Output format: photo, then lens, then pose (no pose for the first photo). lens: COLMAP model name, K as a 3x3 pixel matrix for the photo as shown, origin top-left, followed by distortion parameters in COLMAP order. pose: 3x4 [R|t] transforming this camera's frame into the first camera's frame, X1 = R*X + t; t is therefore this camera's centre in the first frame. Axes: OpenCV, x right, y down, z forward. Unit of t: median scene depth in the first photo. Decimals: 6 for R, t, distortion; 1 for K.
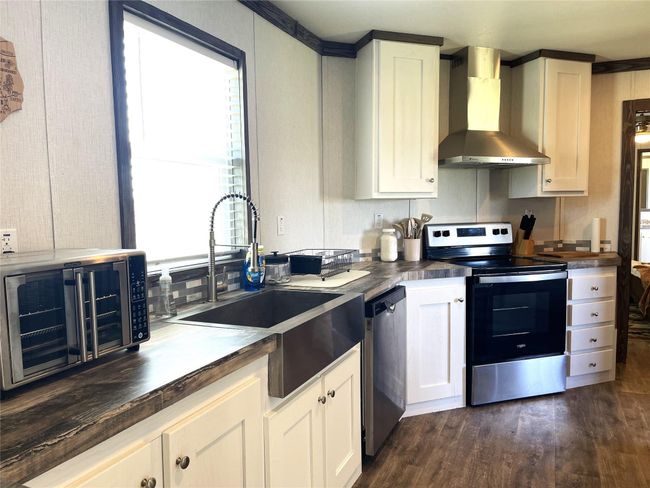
lens RADIAL K [[491.3, 0, 323.7], [0, 491.3, 243.4], [0, 0, 1]] dist [0.070273, -0.082851]
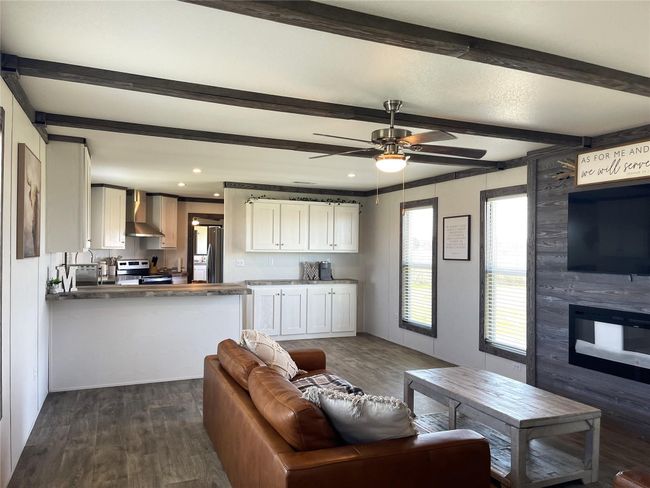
lens RADIAL K [[491.3, 0, 331.2], [0, 491.3, 246.3], [0, 0, 1]] dist [0.070273, -0.082851]
pose [[0.664741, 0.027623, 0.746563, -0.925235], [0.030880, 0.997446, -0.064400, 0.084752], [-0.746436, 0.065863, 0.662190, -1.404975]]
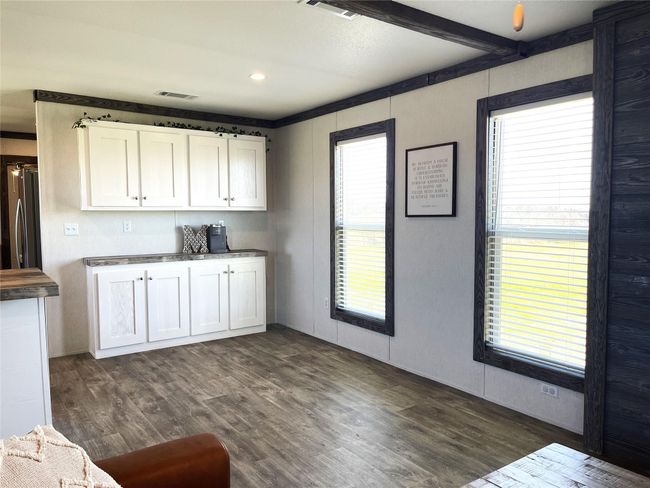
lens RADIAL K [[491.3, 0, 322.4], [0, 491.3, 246.2], [0, 0, 1]] dist [0.070273, -0.082851]
pose [[0.501521, -0.045039, 0.863972, -0.363731], [0.059074, 0.998096, 0.017740, 0.065400], [-0.863126, 0.042142, 0.503227, -0.886438]]
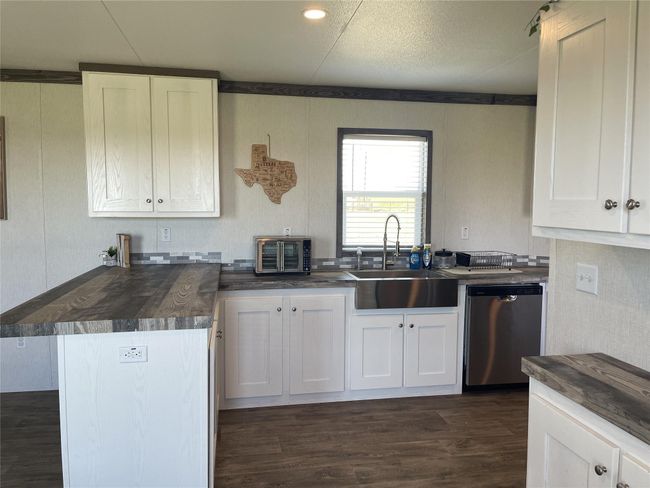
lens RADIAL K [[491.3, 0, 327.3], [0, 491.3, 242.6], [0, 0, 1]] dist [0.070273, -0.082851]
pose [[0.570235, 0.086844, -0.816879, 0.765416], [-0.077146, 0.995663, 0.051998, -0.045033], [0.817851, 0.033368, 0.574461, -0.190156]]
